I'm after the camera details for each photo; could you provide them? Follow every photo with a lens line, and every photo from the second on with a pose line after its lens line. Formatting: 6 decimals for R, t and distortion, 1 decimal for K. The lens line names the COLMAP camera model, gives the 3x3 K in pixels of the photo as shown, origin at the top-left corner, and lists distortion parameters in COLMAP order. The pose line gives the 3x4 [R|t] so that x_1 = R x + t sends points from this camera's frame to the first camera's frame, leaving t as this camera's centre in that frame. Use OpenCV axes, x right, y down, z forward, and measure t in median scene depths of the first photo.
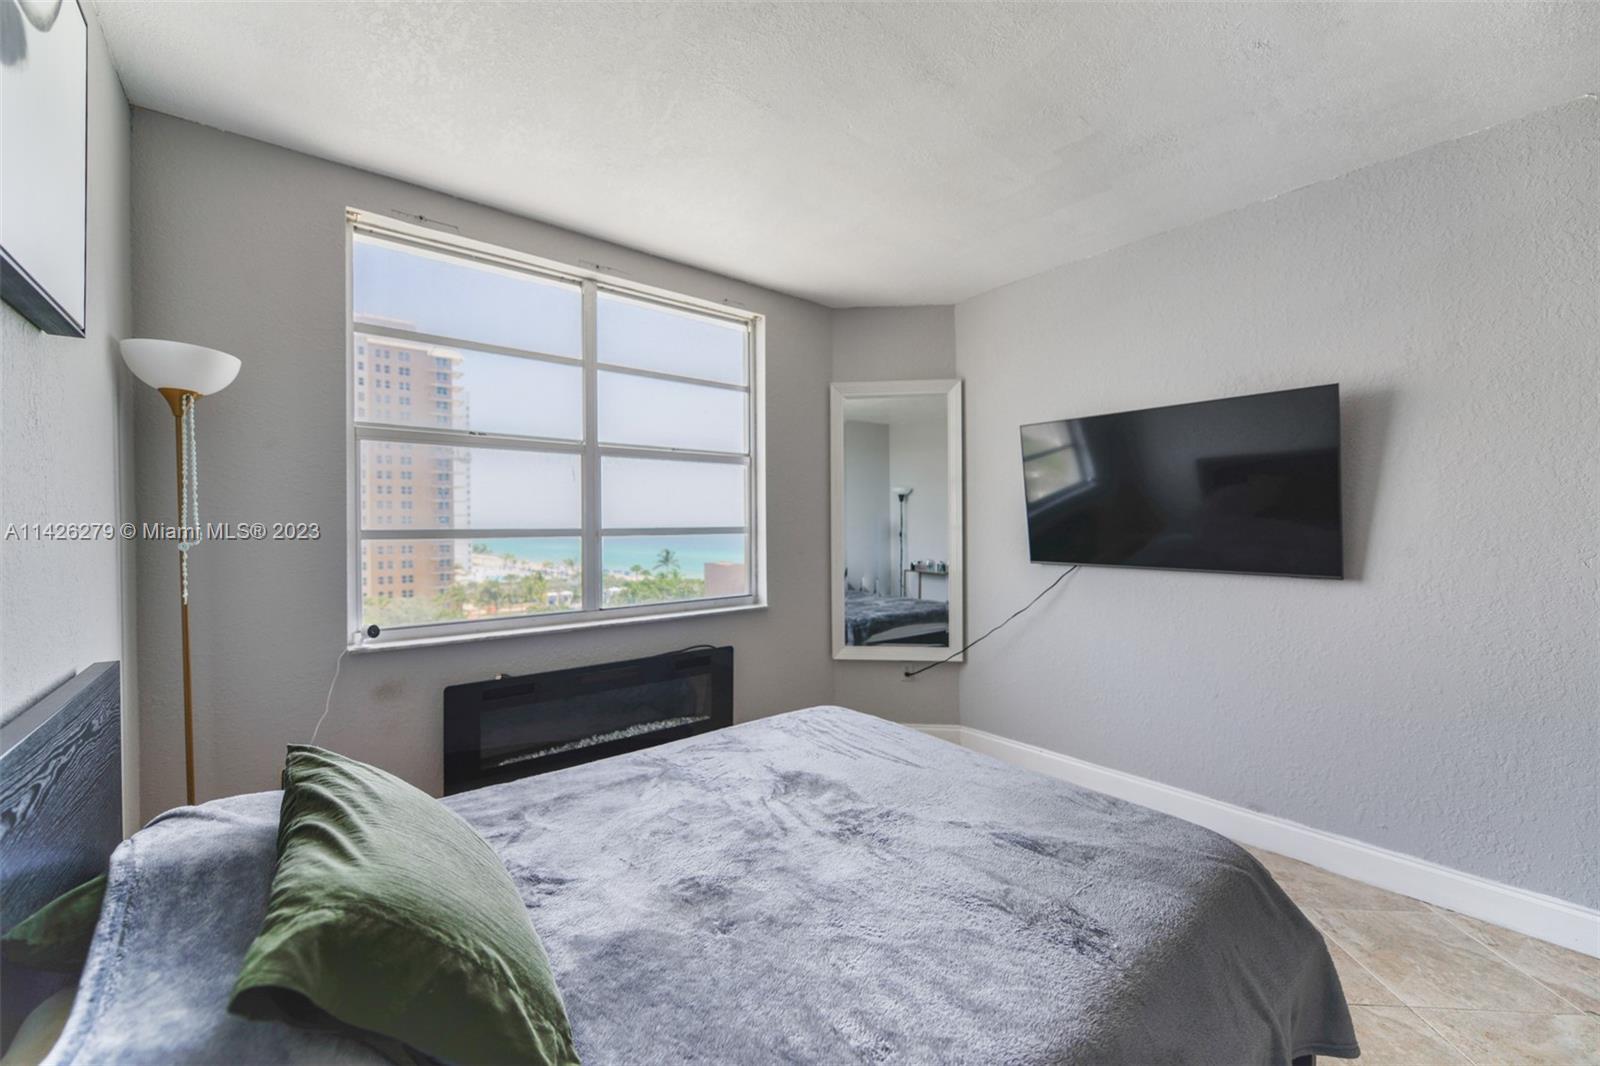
lens RADIAL K [[626.1, 0, 798.8], [0, 626.1, 528.7], [0, 0, 1]] dist [0.009852, -0.000500]
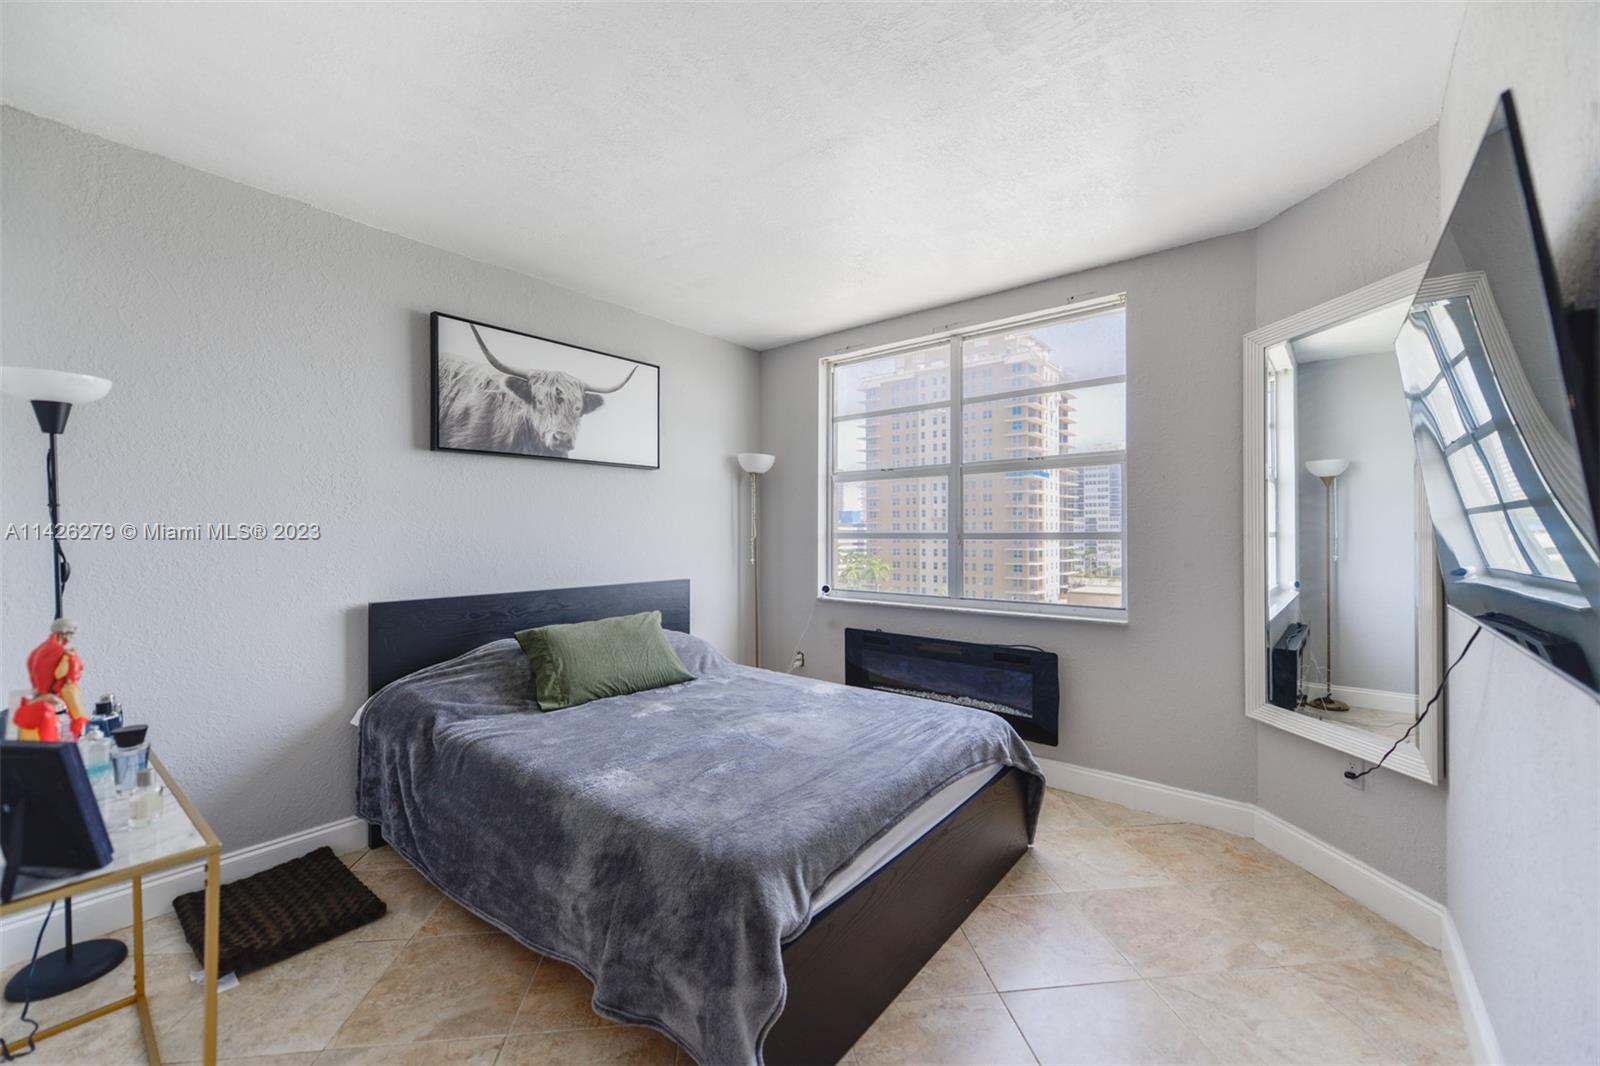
lens RADIAL K [[626.1, 0, 798.8], [0, 626.1, 528.7], [0, 0, 1]] dist [0.009852, -0.000500]
pose [[0.201707, -0.000993, -0.979445, 0.847459], [-0.004543, 0.999988, -0.001949, -0.004462], [0.979435, 0.004843, 0.201700, 0.443754]]
